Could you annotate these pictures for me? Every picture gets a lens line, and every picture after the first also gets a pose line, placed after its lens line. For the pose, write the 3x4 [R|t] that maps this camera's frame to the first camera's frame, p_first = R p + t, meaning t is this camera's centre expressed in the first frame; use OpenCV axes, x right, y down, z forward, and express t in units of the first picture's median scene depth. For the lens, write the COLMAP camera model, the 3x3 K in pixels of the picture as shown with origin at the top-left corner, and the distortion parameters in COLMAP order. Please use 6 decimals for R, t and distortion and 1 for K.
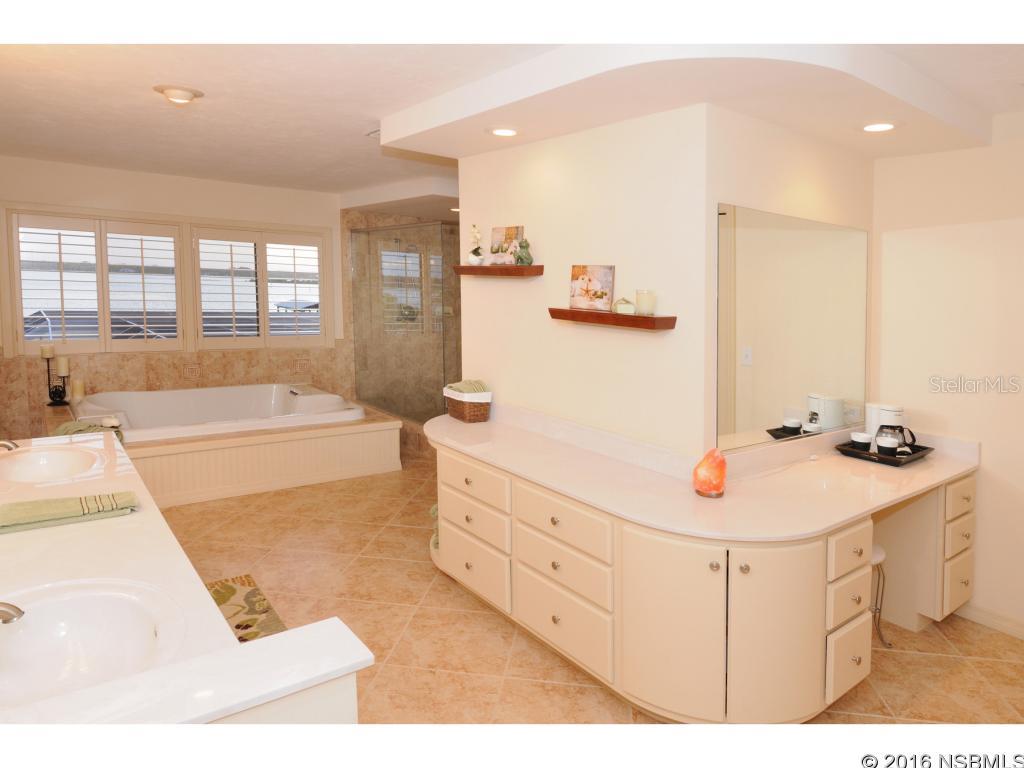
lens RADIAL K [[641.7, 0, 515.2], [0, 641.7, 379.2], [0, 0, 1]] dist [-0.017852, 0.000343]
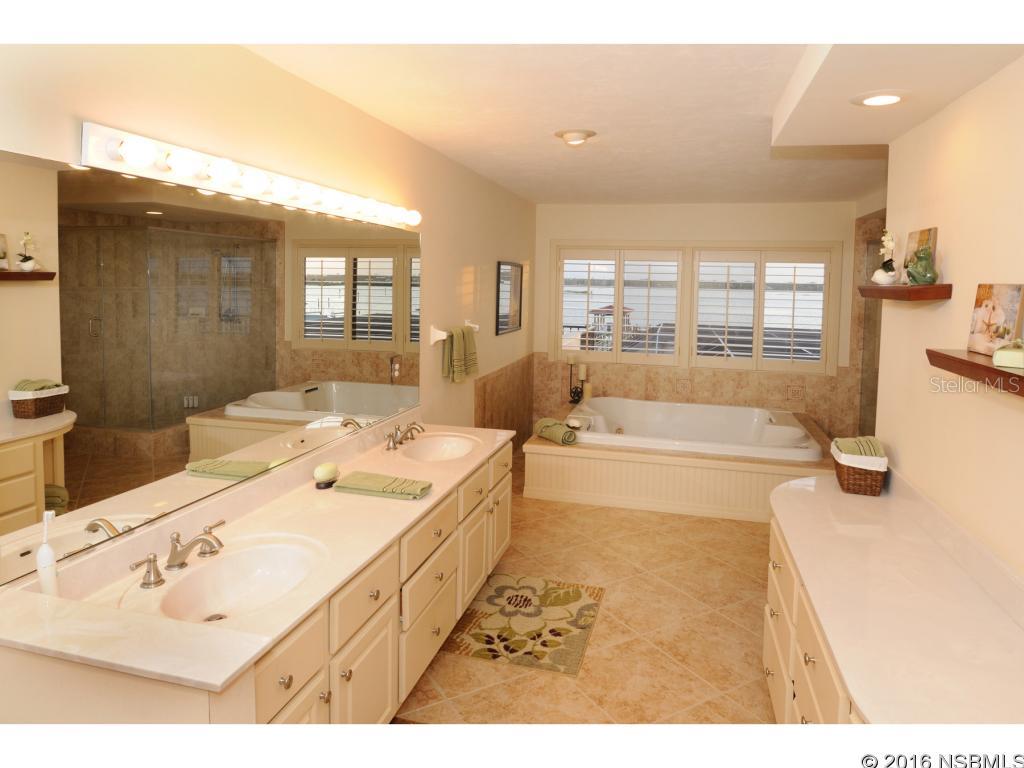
lens RADIAL K [[637.6, 0, 512.0], [0, 637.6, 384.0], [0, 0, 1]] dist [-0.005570, -0.000429]
pose [[0.619560, 0.097770, -0.778837, 0.146286], [-0.110718, 0.993178, 0.036601, -0.024640], [0.777102, 0.063555, 0.626158, 0.121149]]
